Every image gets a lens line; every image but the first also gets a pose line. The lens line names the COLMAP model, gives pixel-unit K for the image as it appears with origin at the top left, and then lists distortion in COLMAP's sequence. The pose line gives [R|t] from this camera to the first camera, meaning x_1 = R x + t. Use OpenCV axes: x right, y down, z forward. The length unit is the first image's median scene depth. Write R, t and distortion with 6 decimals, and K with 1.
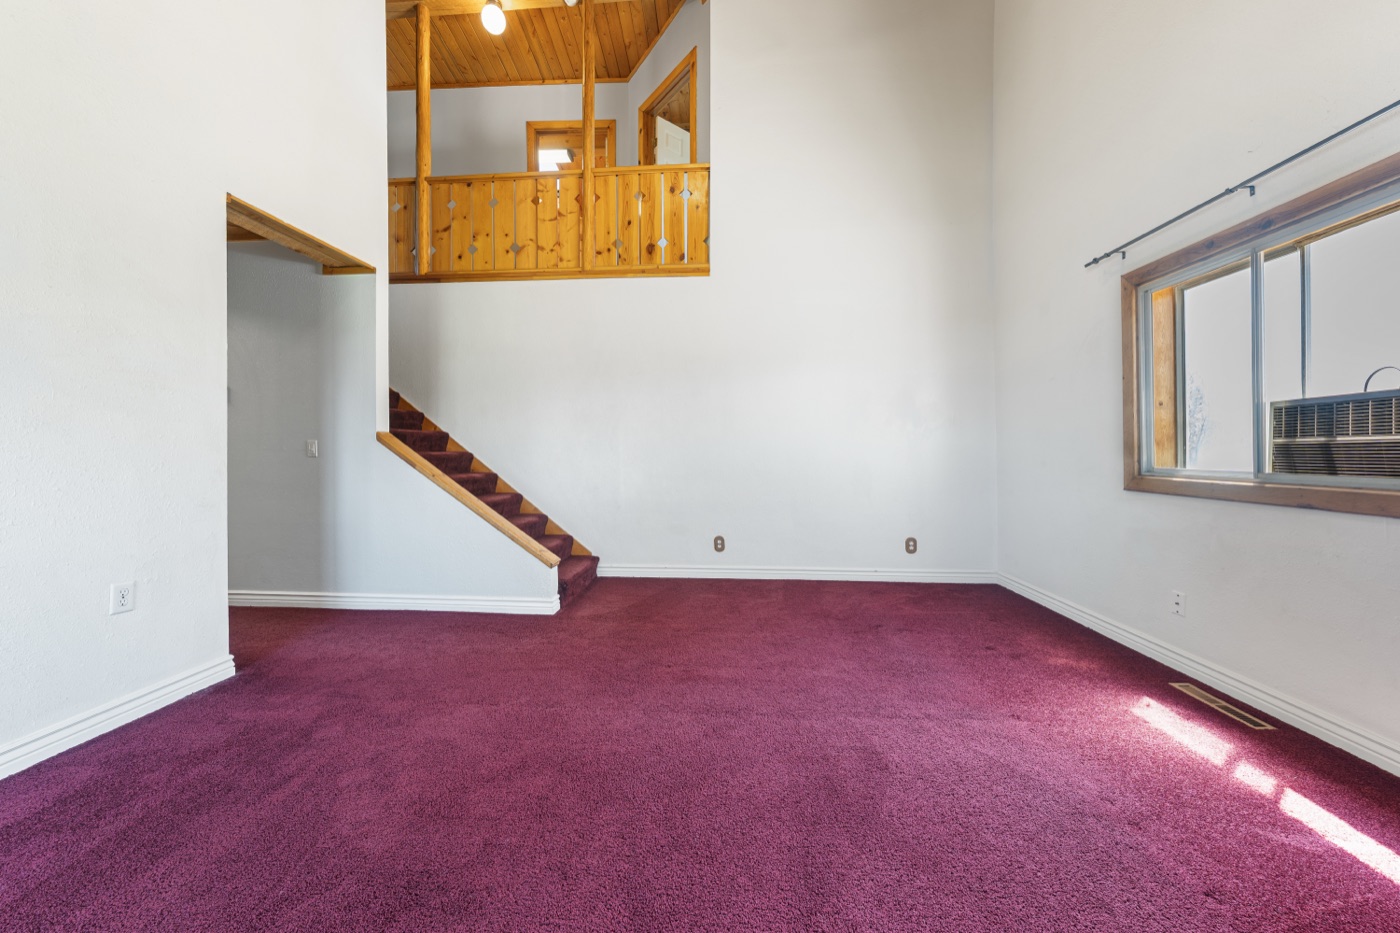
lens RADIAL K [[495.2, 0, 691.2], [0, 495.2, 456.1], [0, 0, 1]] dist [-0.000817, -0.000382]
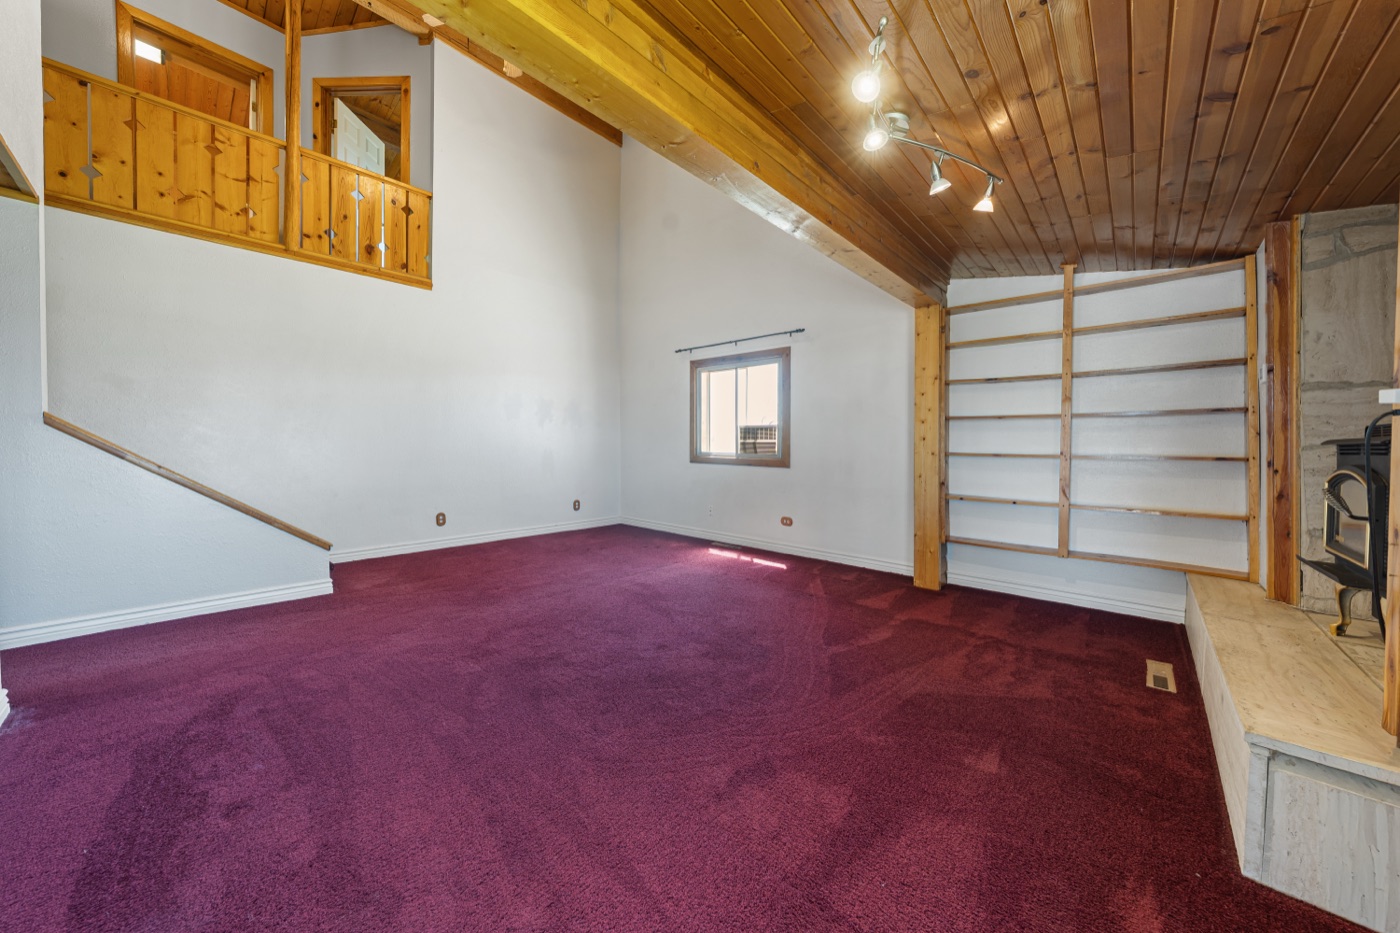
lens RADIAL K [[495.2, 0, 706.6], [0, 495.2, 454.5], [0, 0, 1]] dist [-0.000817, -0.000382]
pose [[0.612895, -0.010565, 0.790094, -0.521574], [-0.004387, 0.999850, 0.016774, -0.000684], [-0.790152, -0.013747, 0.612756, -0.243066]]
